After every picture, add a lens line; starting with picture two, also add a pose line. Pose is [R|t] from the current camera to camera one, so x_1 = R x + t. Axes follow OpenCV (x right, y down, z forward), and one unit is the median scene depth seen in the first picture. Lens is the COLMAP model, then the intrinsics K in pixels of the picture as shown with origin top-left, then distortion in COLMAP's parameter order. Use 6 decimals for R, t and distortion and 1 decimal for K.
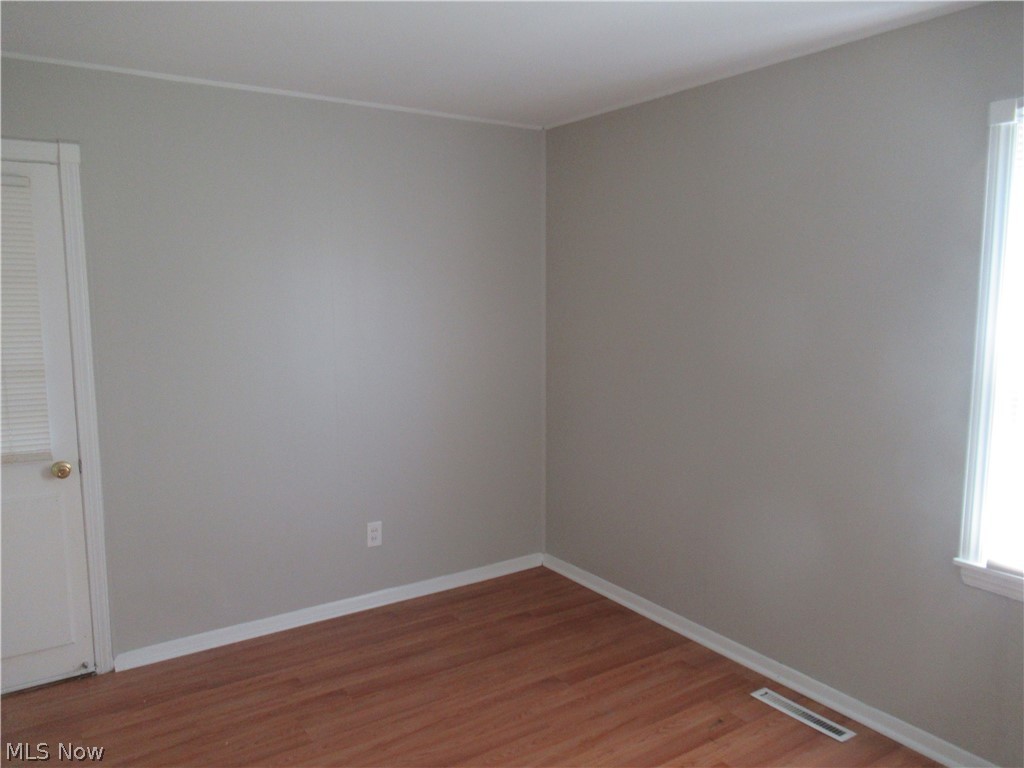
lens RADIAL K [[762.9, 0, 512.0], [0, 762.9, 384.0], [0, 0, 1]] dist [-0.000937, -0.003960]
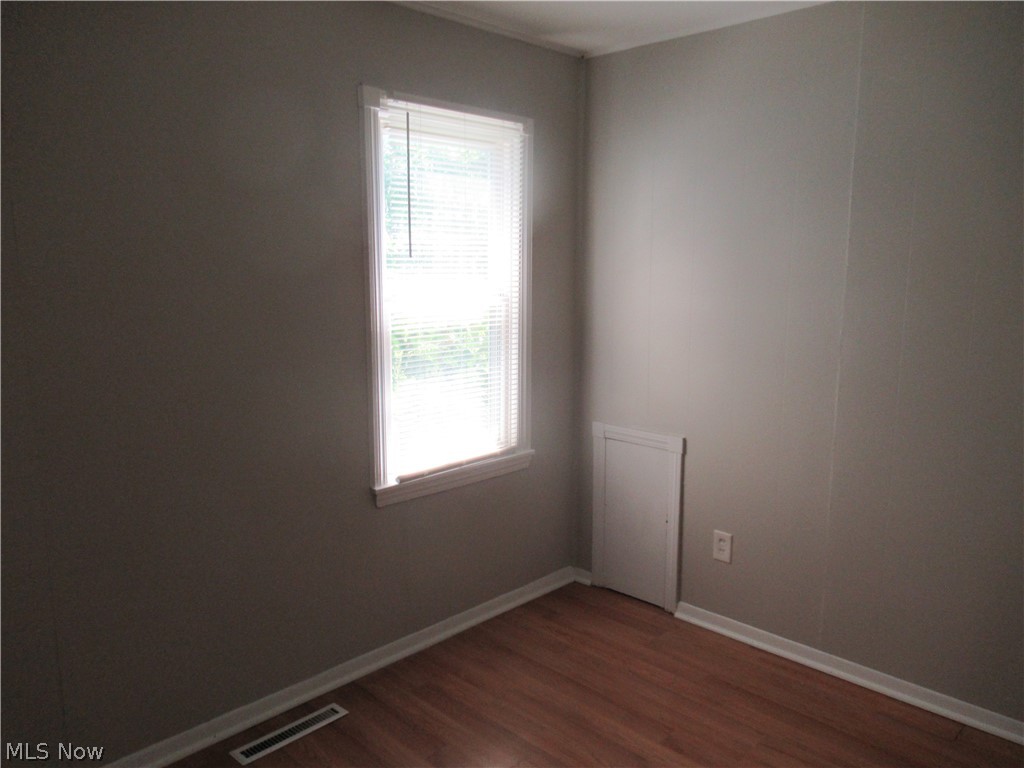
lens RADIAL K [[762.9, 0, 512.0], [0, 762.9, 384.0], [0, 0, 1]] dist [-0.000937, -0.003960]
pose [[-0.204399, -0.144725, 0.968130, -0.549151], [0.120960, 0.977696, 0.171693, -0.096126], [-0.971385, 0.152199, -0.182334, 0.999754]]
